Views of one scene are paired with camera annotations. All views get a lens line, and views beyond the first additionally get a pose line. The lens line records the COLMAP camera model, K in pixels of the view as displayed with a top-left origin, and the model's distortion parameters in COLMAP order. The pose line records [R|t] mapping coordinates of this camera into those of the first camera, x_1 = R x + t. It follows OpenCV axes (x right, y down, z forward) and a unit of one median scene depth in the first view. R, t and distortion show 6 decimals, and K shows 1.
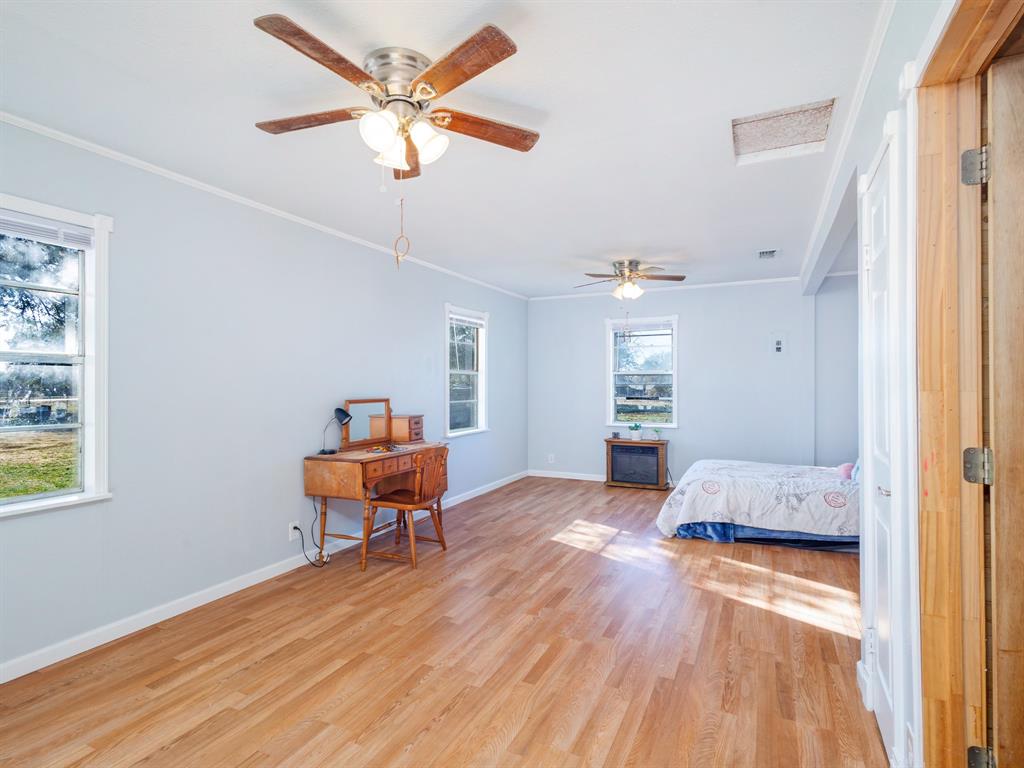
lens RADIAL K [[528.2, 0, 513.6], [0, 528.2, 383.0], [0, 0, 1]] dist [0.004416, 0.000273]
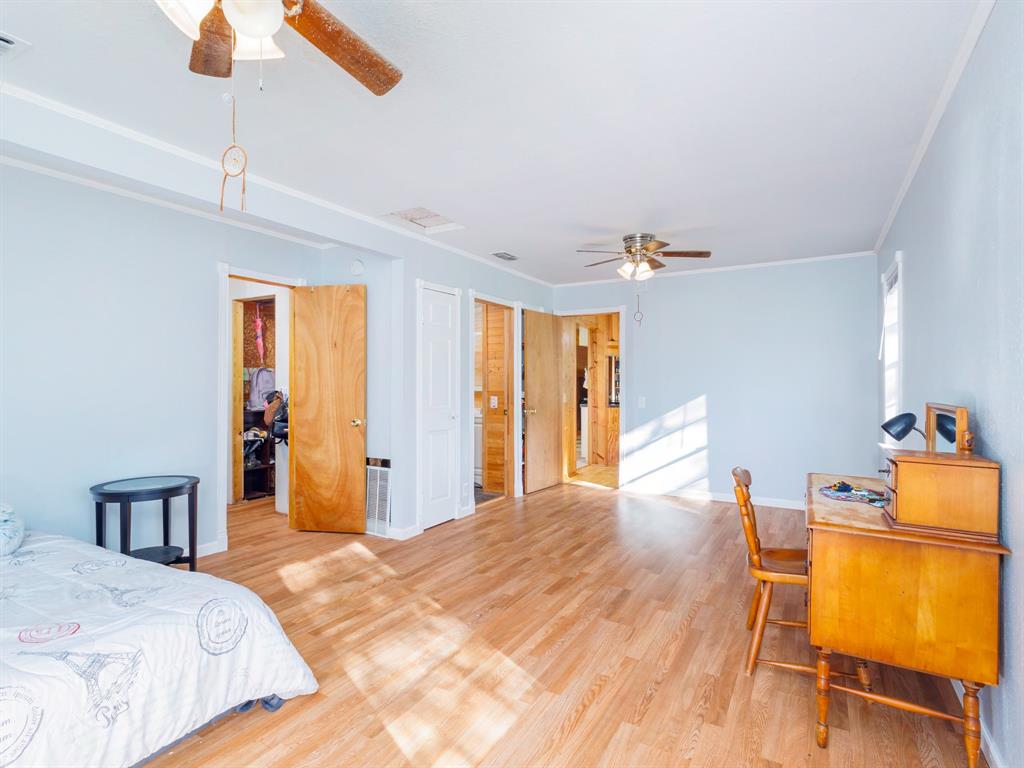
lens RADIAL K [[528.2, 0, 513.6], [0, 528.2, 383.0], [0, 0, 1]] dist [0.004416, 0.000273]
pose [[-0.997188, 0.002692, 0.074888, 0.098850], [0.002544, 0.999995, -0.002074, 0.015695], [-0.074894, -0.001877, -0.997190, 2.120347]]
